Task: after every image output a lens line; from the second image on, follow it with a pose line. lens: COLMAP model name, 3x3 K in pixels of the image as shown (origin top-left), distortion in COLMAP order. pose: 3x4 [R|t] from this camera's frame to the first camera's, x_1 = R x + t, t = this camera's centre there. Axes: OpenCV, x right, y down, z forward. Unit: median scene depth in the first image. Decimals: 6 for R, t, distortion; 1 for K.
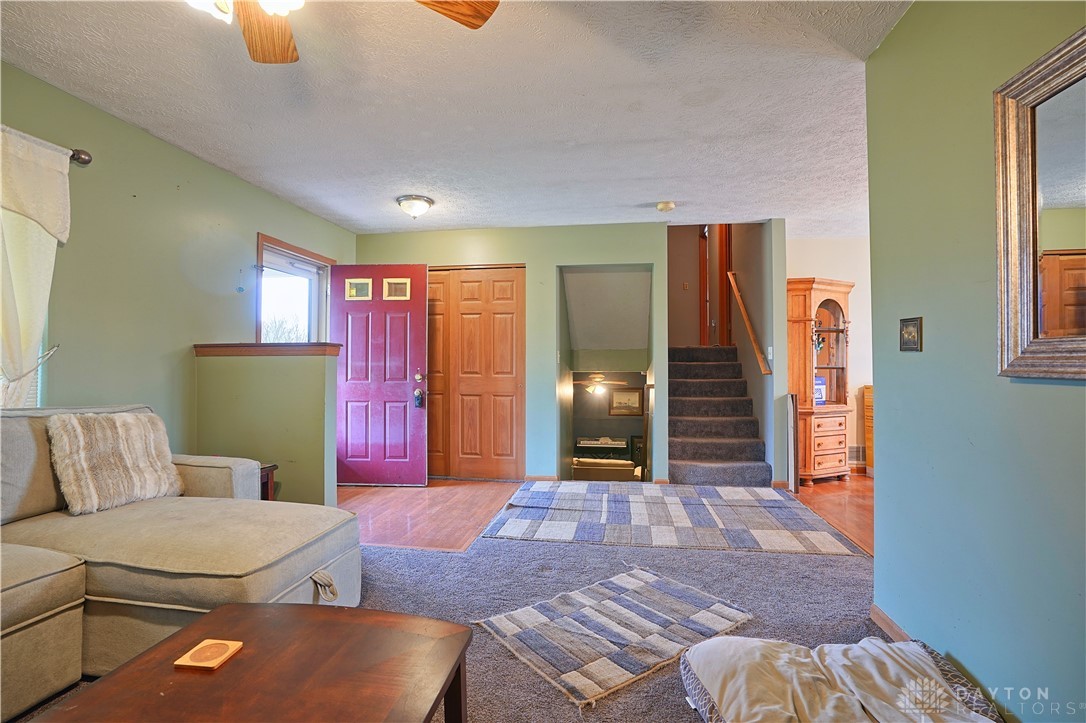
lens RADIAL K [[499.4, 0, 543.0], [0, 499.4, 361.5], [0, 0, 1]] dist [-0.073770, 0.032272]
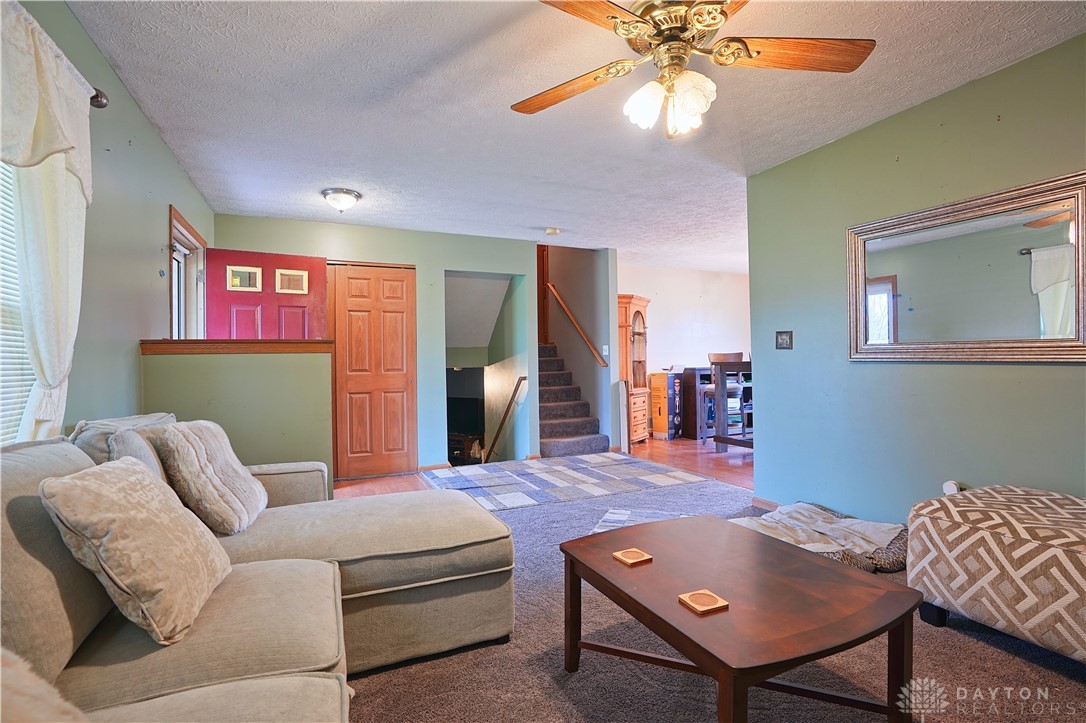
lens RADIAL K [[499.4, 0, 543.0], [0, 499.4, 361.5], [0, 0, 1]] dist [-0.073770, 0.032272]
pose [[0.838851, -0.012718, 0.544212, -0.400819], [0.010011, 0.999918, 0.007937, 0.000658], [-0.544269, -0.001210, 0.838910, -0.024808]]
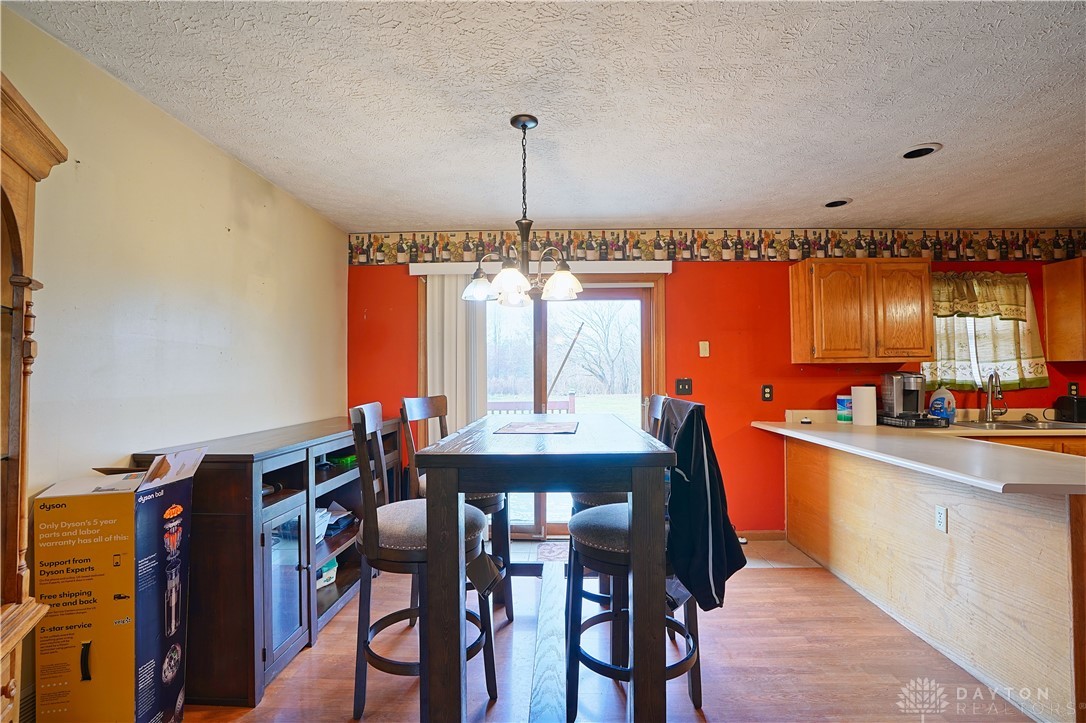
lens RADIAL K [[499.4, 0, 543.0], [0, 499.4, 361.5], [0, 0, 1]] dist [-0.073770, 0.032272]
pose [[-0.130927, 0.032133, 0.990871, 0.336560], [0.002180, 0.999482, -0.032124, -0.030350], [-0.991390, -0.002046, -0.130929, 0.774550]]
